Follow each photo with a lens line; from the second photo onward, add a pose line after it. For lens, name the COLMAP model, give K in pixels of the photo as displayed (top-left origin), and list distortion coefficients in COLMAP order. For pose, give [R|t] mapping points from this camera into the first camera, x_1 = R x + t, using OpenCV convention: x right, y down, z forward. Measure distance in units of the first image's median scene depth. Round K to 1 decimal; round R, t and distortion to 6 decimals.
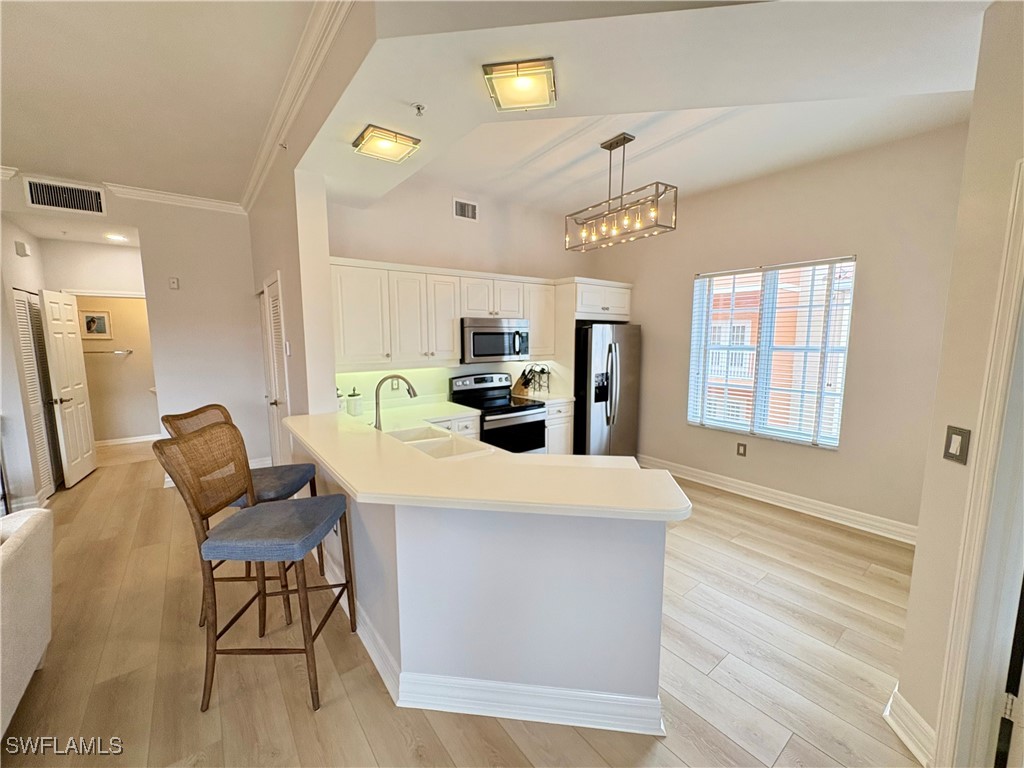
lens RADIAL K [[410.1, 0, 508.7], [0, 410.1, 386.0], [0, 0, 1]] dist [0.001390, 0.000167]
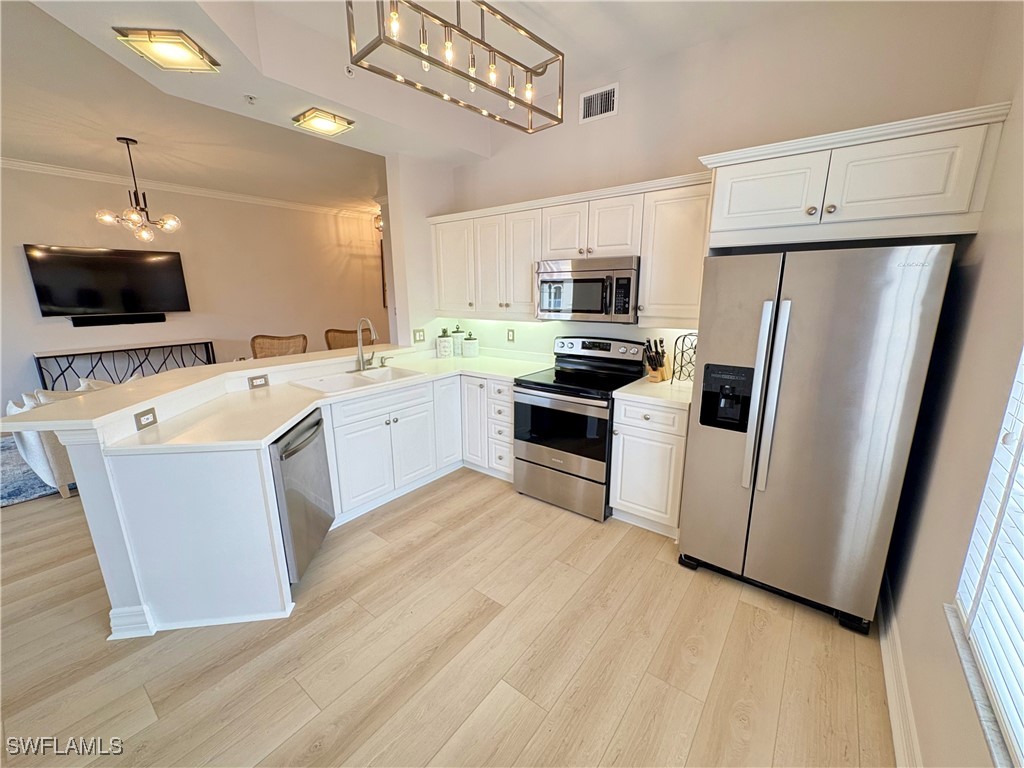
lens RADIAL K [[410.1, 0, 509.9], [0, 410.1, 384.7], [0, 0, 1]] dist [0.001390, 0.000167]
pose [[0.252905, 0.220155, -0.942110, 0.637252], [-0.117205, 0.973566, 0.196042, -0.077048], [0.960366, 0.060840, 0.272023, 0.693071]]
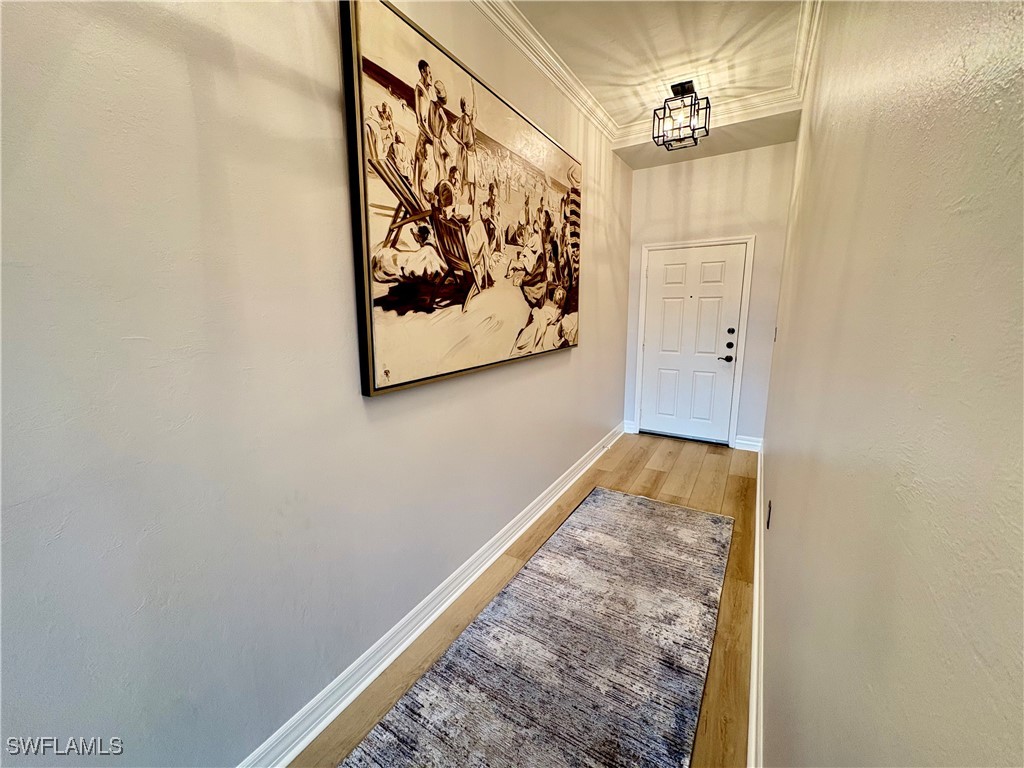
lens RADIAL K [[410.1, 0, 512.3], [0, 410.1, 387.5], [0, 0, 1]] dist [0.001390, 0.000167]
pose [[0.365432, 0.192059, -0.910809, -1.211886], [-0.104503, 0.980762, 0.164882, -0.059888], [0.924953, 0.034929, 0.378472, 0.602808]]
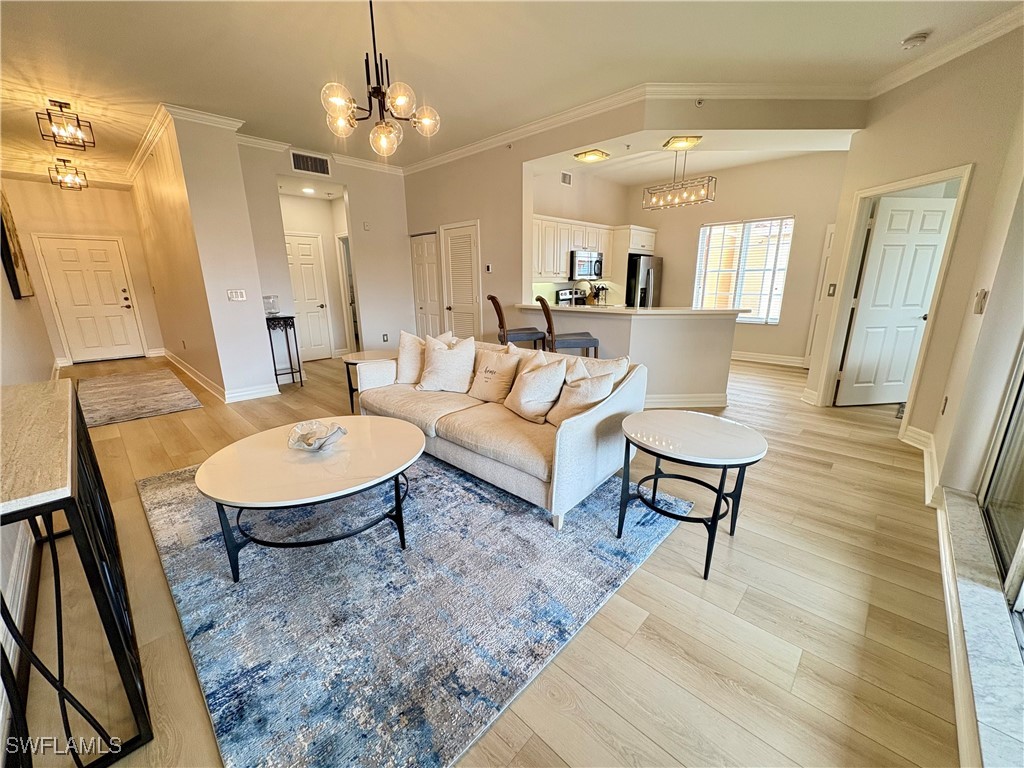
lens RADIAL K [[410.1, 0, 502.9], [0, 410.1, 386.8], [0, 0, 1]] dist [0.001390, 0.000167]
pose [[0.989991, -0.040410, 0.135223, -0.581250], [0.023041, 0.991554, 0.127632, 0.142171], [-0.139238, -0.123239, 0.982560, -0.574435]]
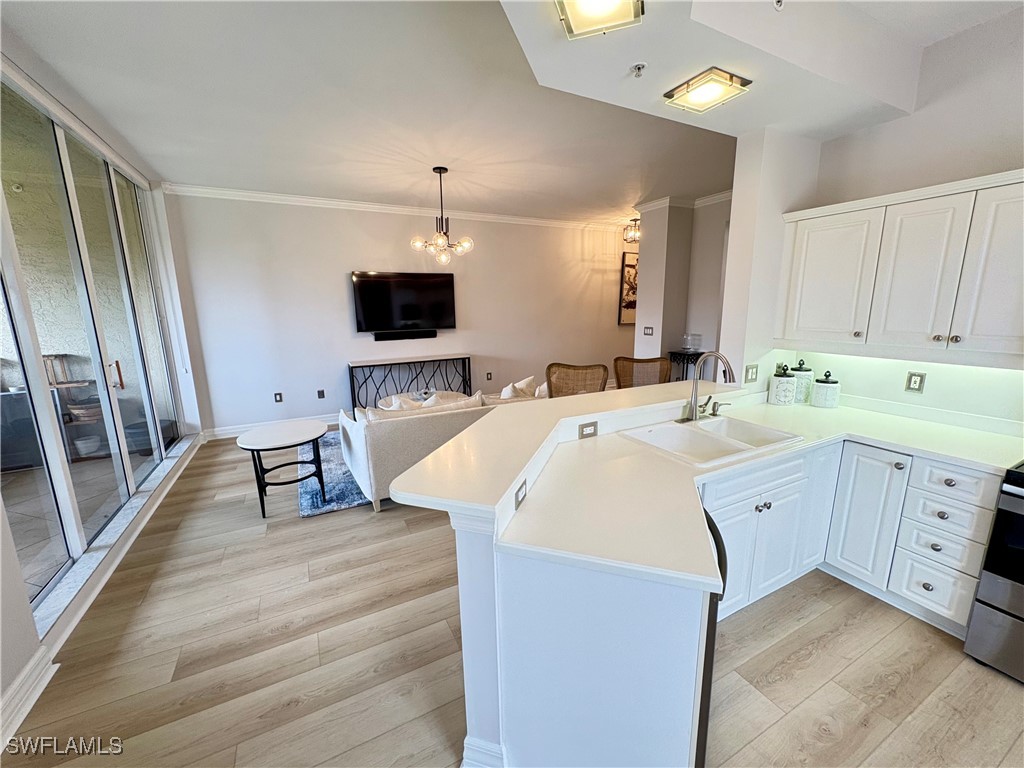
lens RADIAL K [[410.1, 0, 511.8], [0, 410.1, 384.5], [0, 0, 1]] dist [0.001390, 0.000167]
pose [[-0.174268, 0.195012, -0.965195, 0.423041], [-0.111846, 0.969930, 0.216163, -0.064521], [0.978326, 0.145623, -0.147217, 0.451970]]
